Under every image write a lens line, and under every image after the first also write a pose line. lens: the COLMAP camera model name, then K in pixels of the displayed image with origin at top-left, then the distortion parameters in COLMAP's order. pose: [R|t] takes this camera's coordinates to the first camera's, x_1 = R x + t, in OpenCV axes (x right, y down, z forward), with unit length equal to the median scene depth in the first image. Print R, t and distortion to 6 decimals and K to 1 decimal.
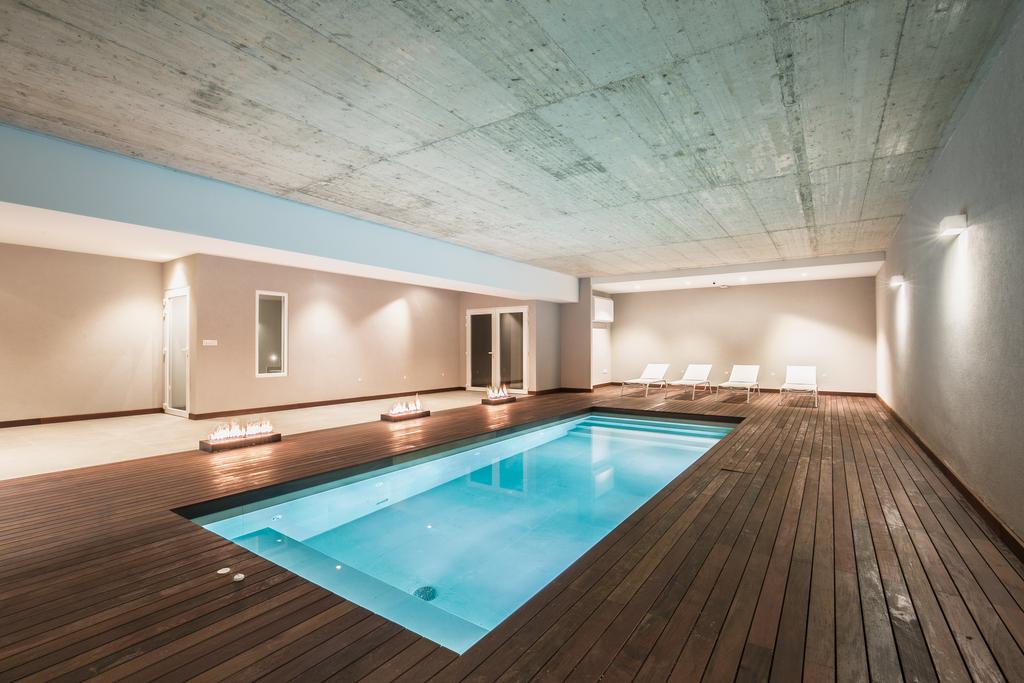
lens RADIAL K [[475.6, 0, 512.0], [0, 475.6, 341.5], [0, 0, 1]] dist [-0.017003, 0.001235]
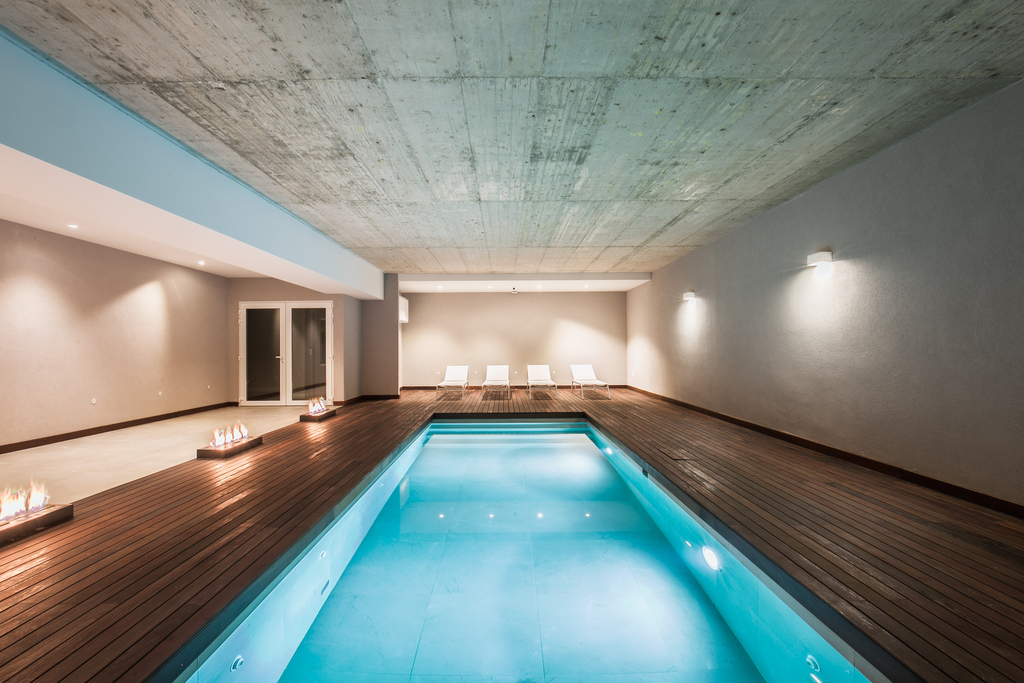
lens RADIAL K [[475.6, 0, 512.0], [0, 475.6, 341.5], [0, 0, 1]] dist [-0.017003, 0.001235]
pose [[0.818604, 0.003502, 0.574348, -0.230814], [-0.000622, 0.999986, -0.005211, 0.001940], [-0.574359, 0.003909, 0.818594, 0.148254]]
